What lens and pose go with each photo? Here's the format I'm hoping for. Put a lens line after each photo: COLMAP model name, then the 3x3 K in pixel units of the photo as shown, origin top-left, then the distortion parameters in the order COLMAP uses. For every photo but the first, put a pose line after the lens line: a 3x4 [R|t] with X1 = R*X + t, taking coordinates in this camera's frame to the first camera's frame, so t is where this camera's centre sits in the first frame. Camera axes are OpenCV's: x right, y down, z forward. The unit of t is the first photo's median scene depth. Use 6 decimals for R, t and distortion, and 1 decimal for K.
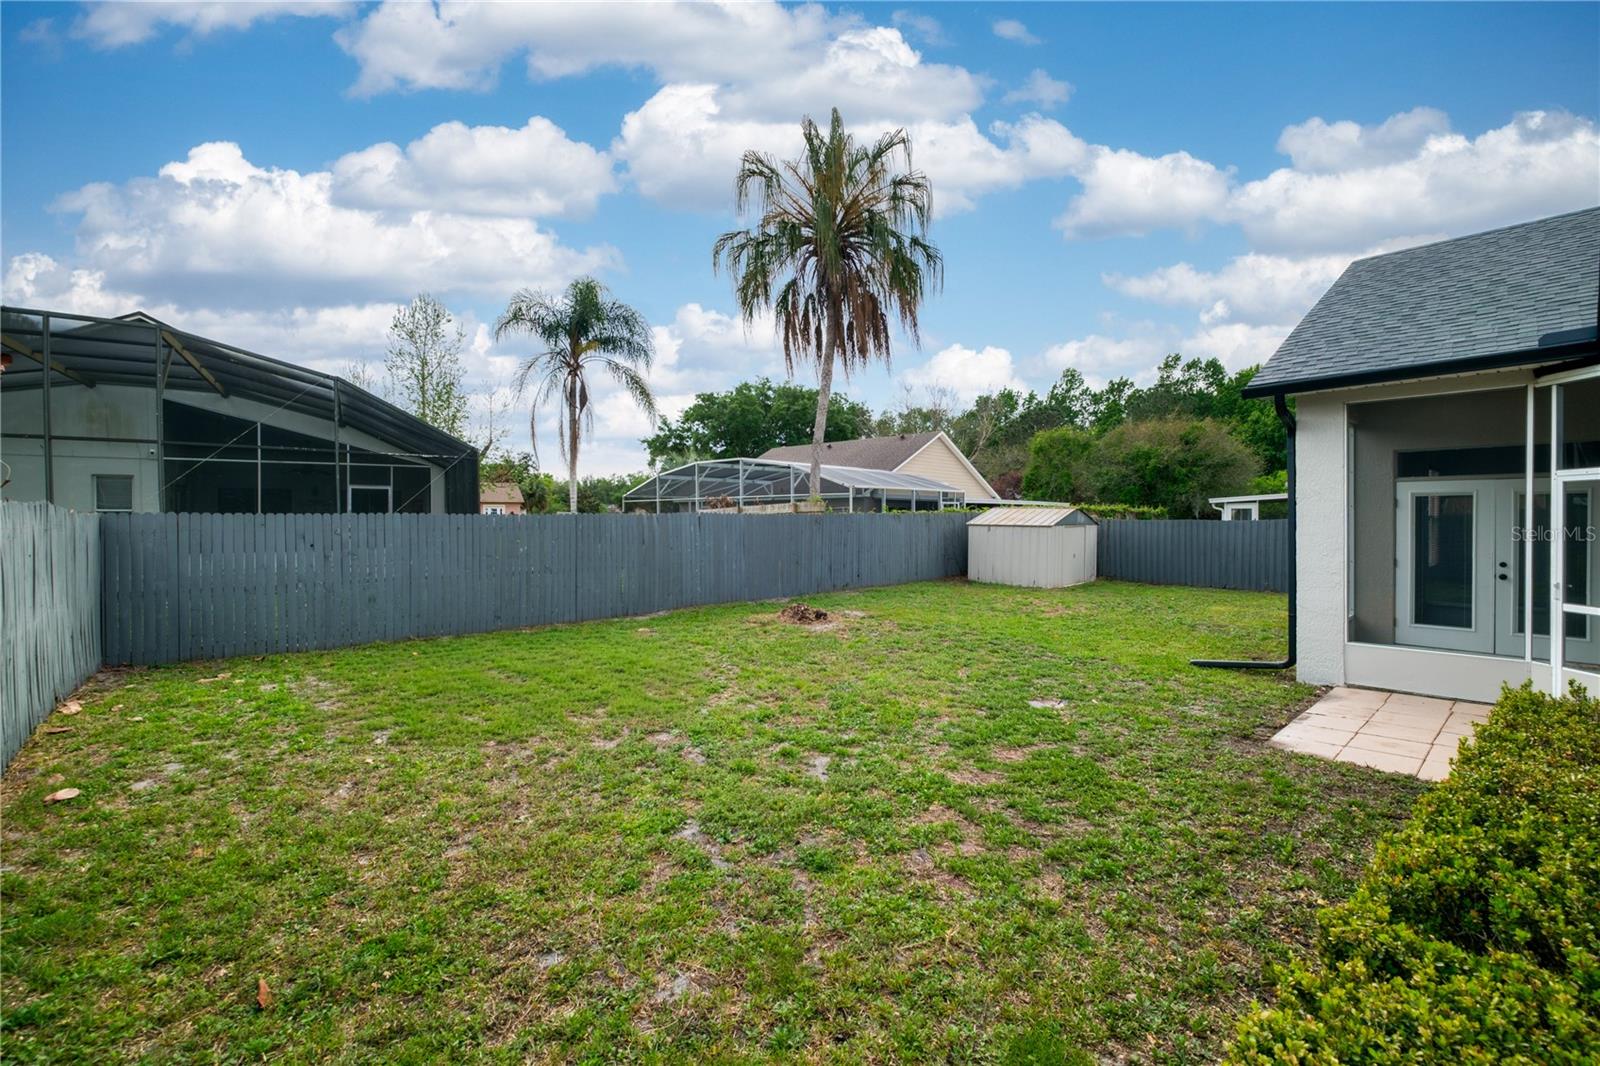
lens RADIAL K [[693.7, 0, 798.5], [0, 693.7, 527.5], [0, 0, 1]] dist [0.002362, -0.006764]
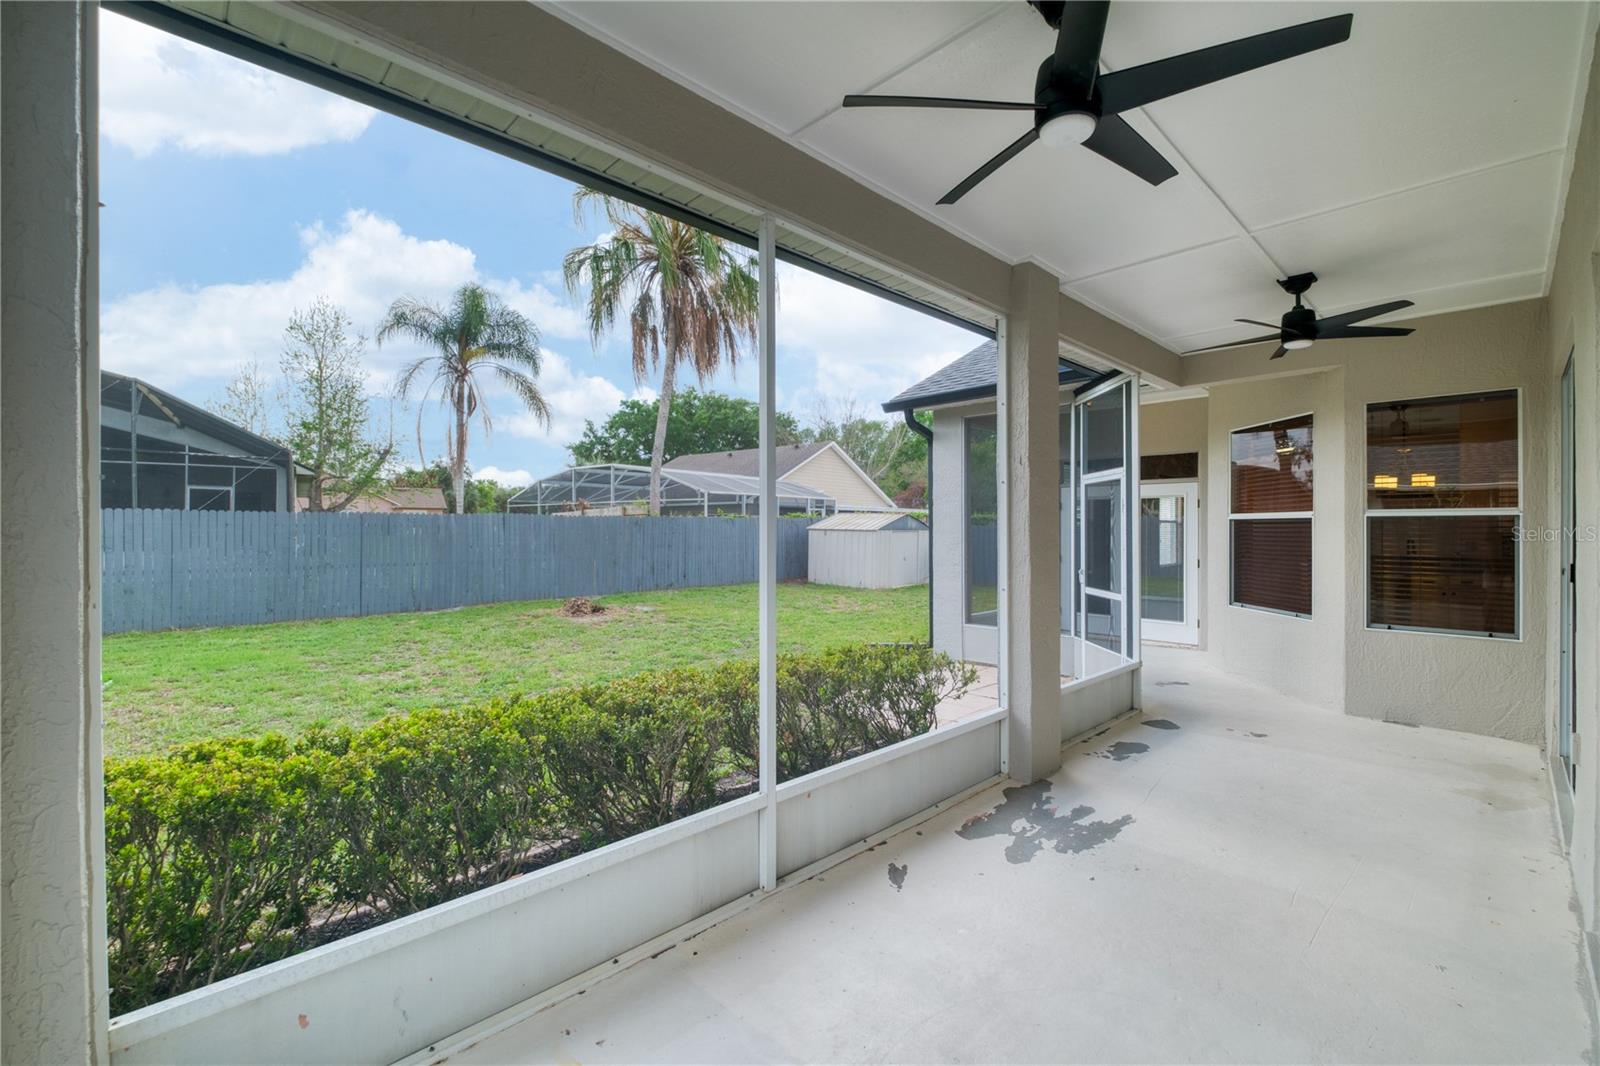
lens RADIAL K [[693.7, 0, 798.5], [0, 693.7, 527.5], [0, 0, 1]] dist [0.002362, -0.006764]
pose [[0.998012, 0.005984, 0.062734, 0.107624], [-0.005132, 0.999893, -0.013728, 0.005519], [-0.062809, 0.013379, 0.997936, -0.034657]]
